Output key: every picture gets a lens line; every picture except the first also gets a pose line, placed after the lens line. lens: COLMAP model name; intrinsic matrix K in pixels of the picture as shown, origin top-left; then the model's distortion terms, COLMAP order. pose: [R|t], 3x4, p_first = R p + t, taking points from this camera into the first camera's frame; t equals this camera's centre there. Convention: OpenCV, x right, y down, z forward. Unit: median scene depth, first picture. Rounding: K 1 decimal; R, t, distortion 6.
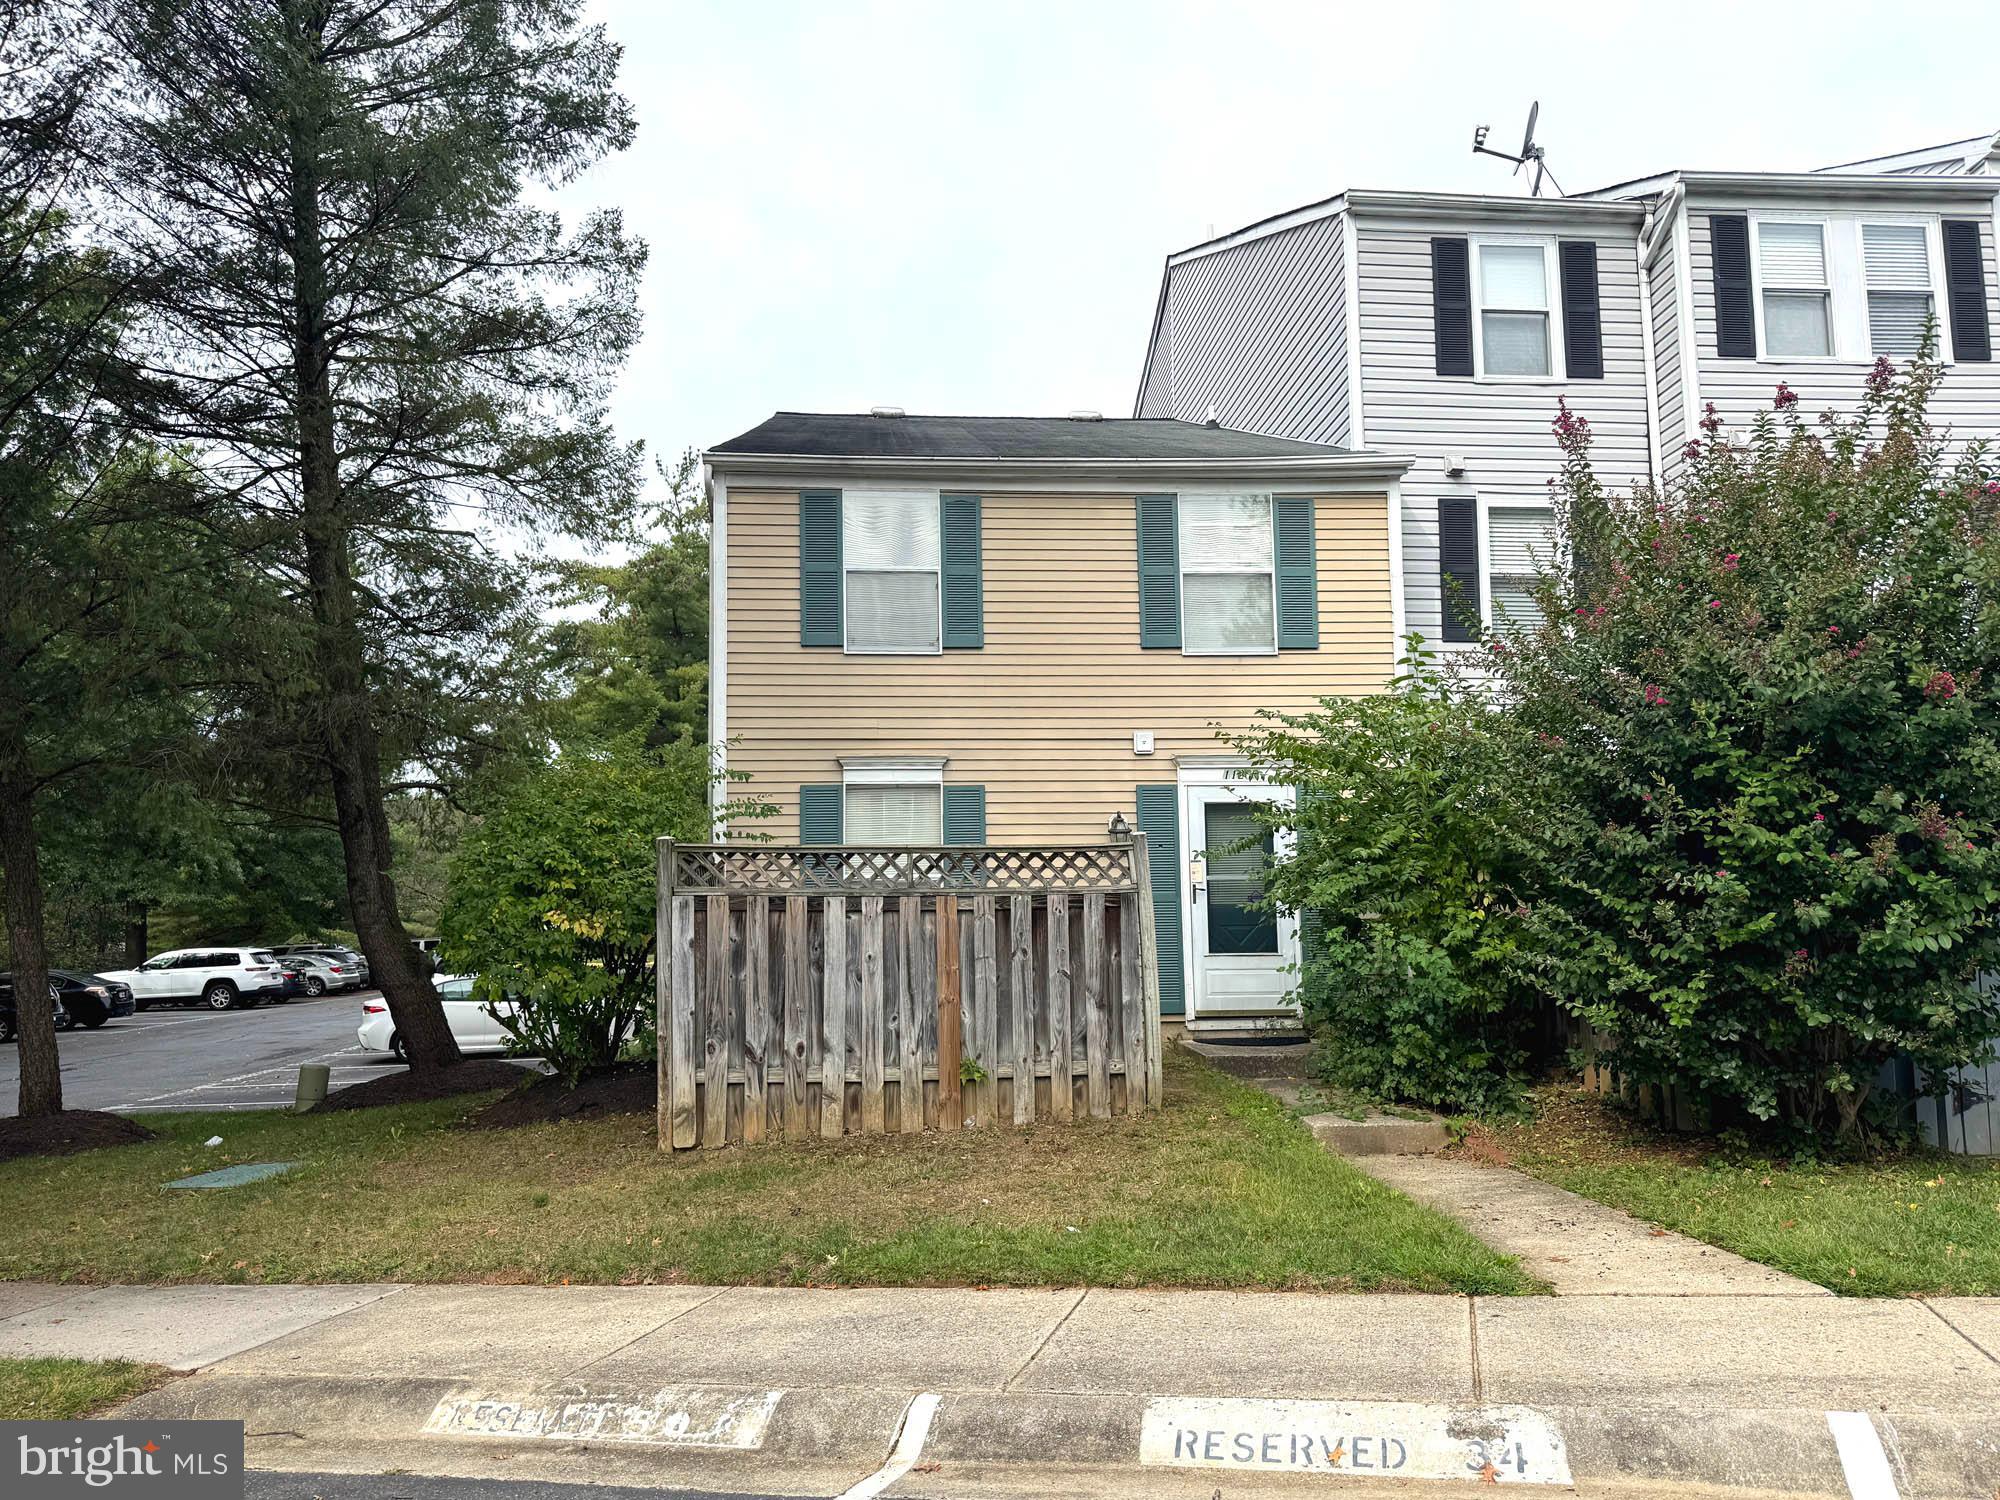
lens RADIAL K [[1369.0, 0, 998.9], [0, 1369.0, 756.6], [0, 0, 1]] dist [-0.010904, -0.016902]
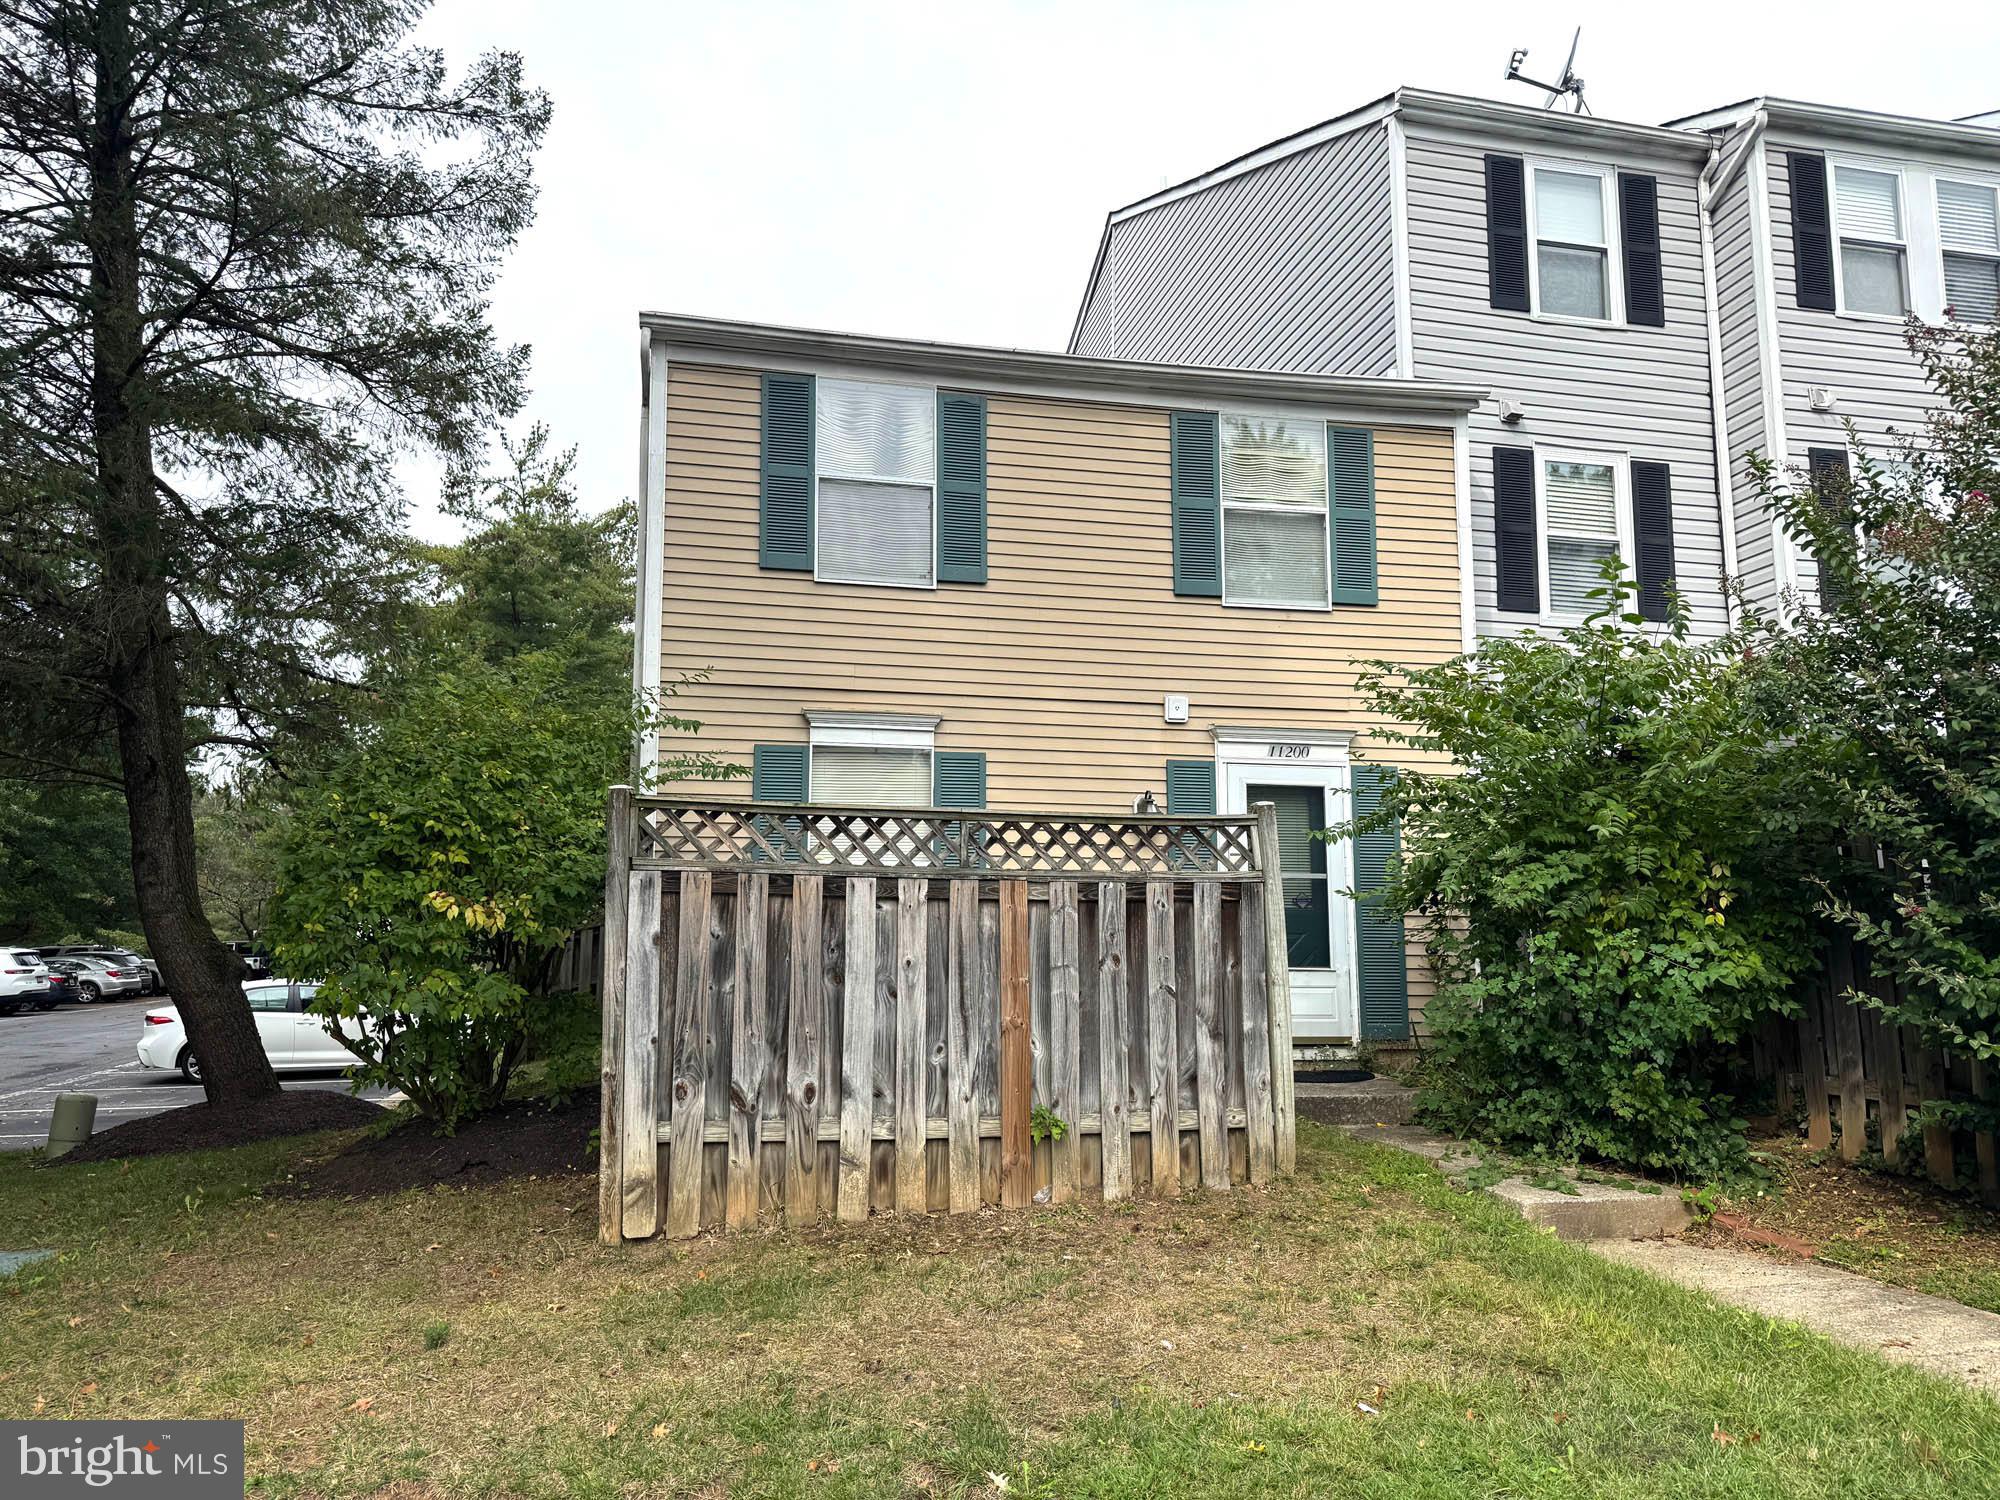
lens RADIAL K [[1369.0, 0, 1004.3], [0, 1369.0, 750.0], [0, 0, 1]] dist [-0.010904, -0.016902]
pose [[0.991862, 0.035040, 0.122401, -0.095674], [-0.033075, 0.999290, -0.018048, 0.032774], [-0.122946, 0.013853, 0.992317, 0.199935]]
